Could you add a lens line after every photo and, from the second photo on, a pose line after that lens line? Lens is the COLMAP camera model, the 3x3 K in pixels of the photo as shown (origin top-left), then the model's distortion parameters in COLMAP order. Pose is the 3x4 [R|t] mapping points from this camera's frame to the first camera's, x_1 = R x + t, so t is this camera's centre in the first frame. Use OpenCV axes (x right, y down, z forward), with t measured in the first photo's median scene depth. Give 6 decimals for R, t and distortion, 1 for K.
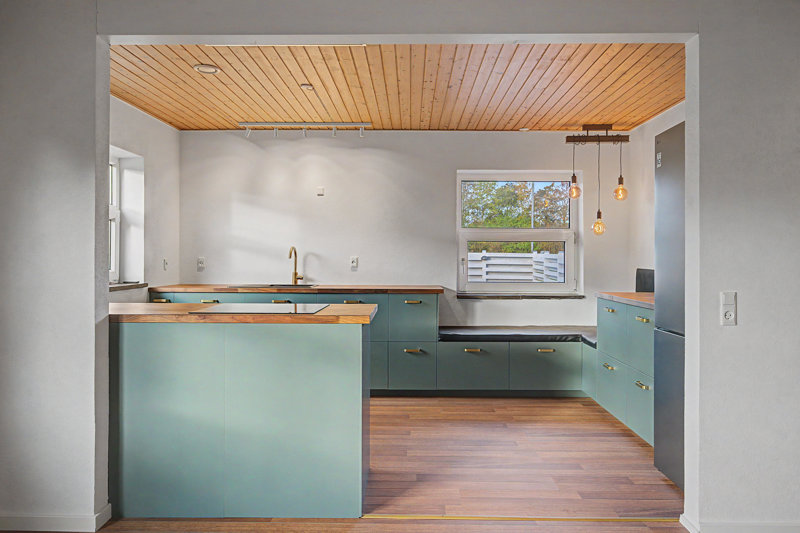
lens RADIAL K [[582.9, 0, 401.2], [0, 582.9, 257.0], [0, 0, 1]] dist [-0.000100, -0.000587]
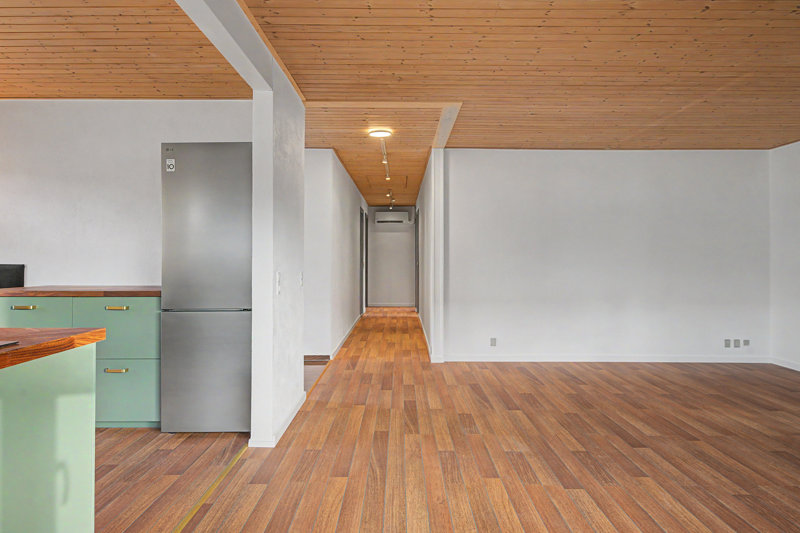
lens RADIAL K [[467.6, 0, 403.1], [0, 467.6, 252.5], [0, 0, 1]] dist [-0.001097, -0.000992]
pose [[-0.014873, 0.000967, 0.999889, -0.301414], [-0.000758, 0.999999, -0.000979, 0.004870], [-0.999889, -0.000772, -0.014873, 0.336148]]
